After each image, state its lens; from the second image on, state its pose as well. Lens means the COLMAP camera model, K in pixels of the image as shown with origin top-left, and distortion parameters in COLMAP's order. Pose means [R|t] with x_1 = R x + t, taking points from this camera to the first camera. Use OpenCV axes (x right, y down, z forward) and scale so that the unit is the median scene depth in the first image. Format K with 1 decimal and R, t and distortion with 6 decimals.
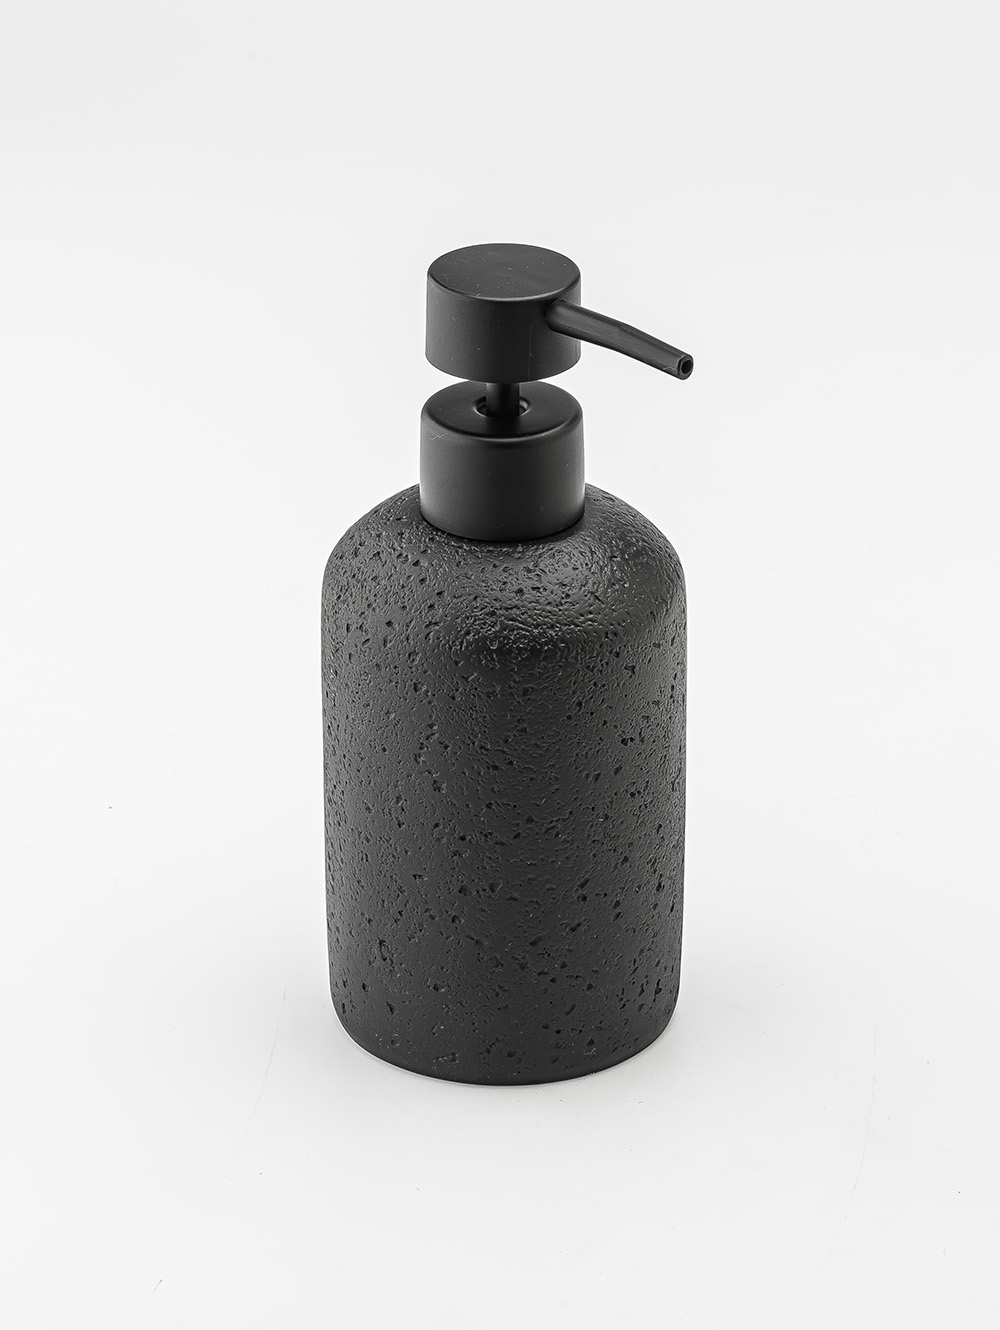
lens RADIAL K [[5199.3, 0, 500.0], [0, 5199.3, 665.0], [0, 0, 1]] dist [-0.345578, -1.153860]
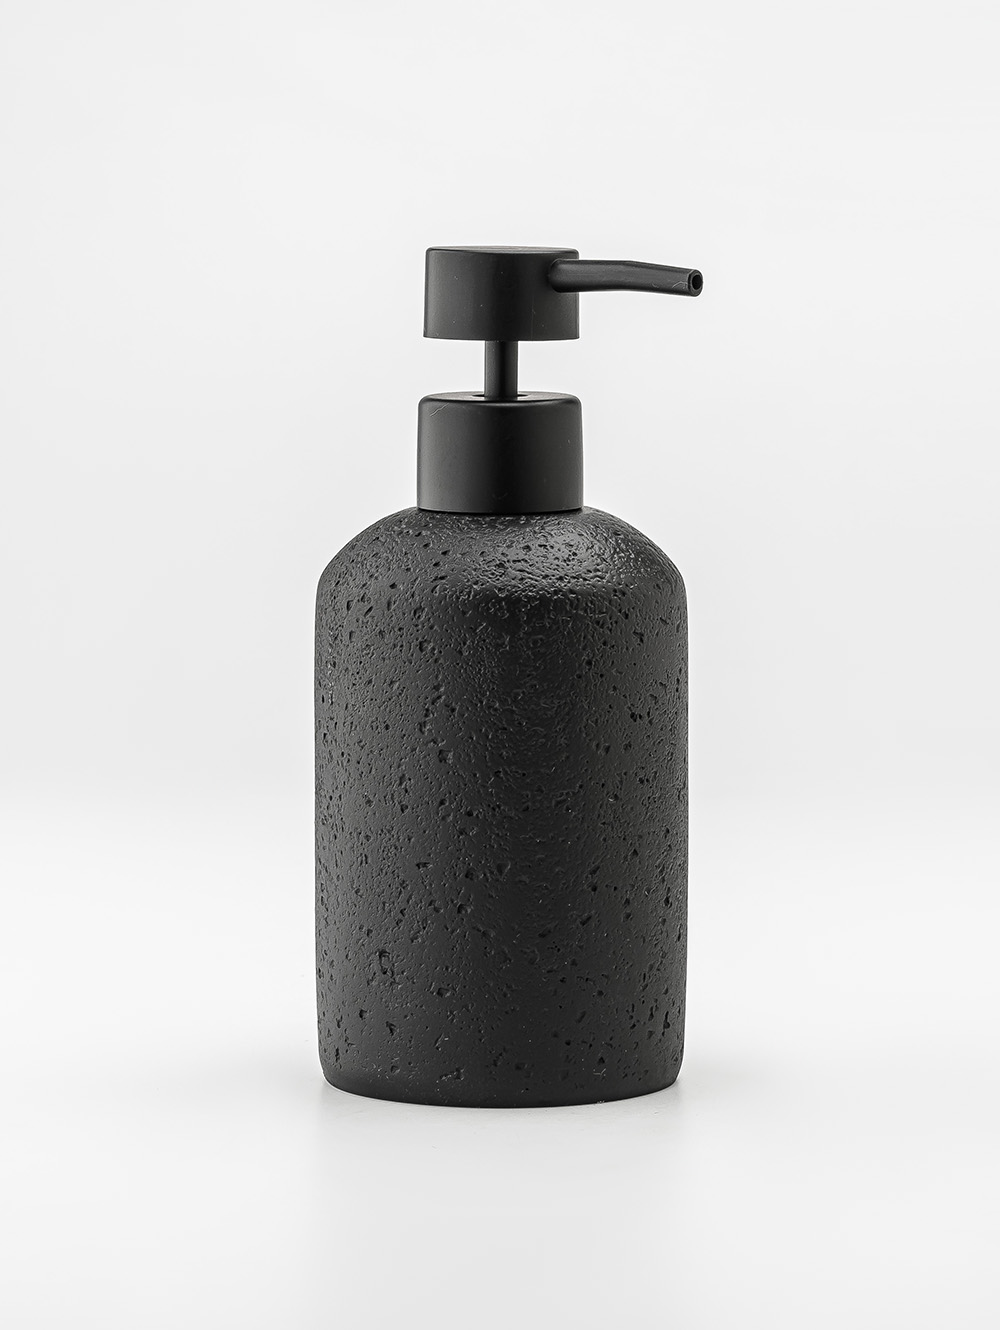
lens RADIAL K [[5199.3, 0, 500.0], [0, 5199.3, 665.0], [0, 0, 1]] dist [-0.345578, -1.153860]
pose [[0.998218, -0.003860, 0.059544, -0.059007], [0.023606, 0.942043, -0.334659, 0.331031], [-0.054801, 0.335469, 0.940456, 0.082217]]
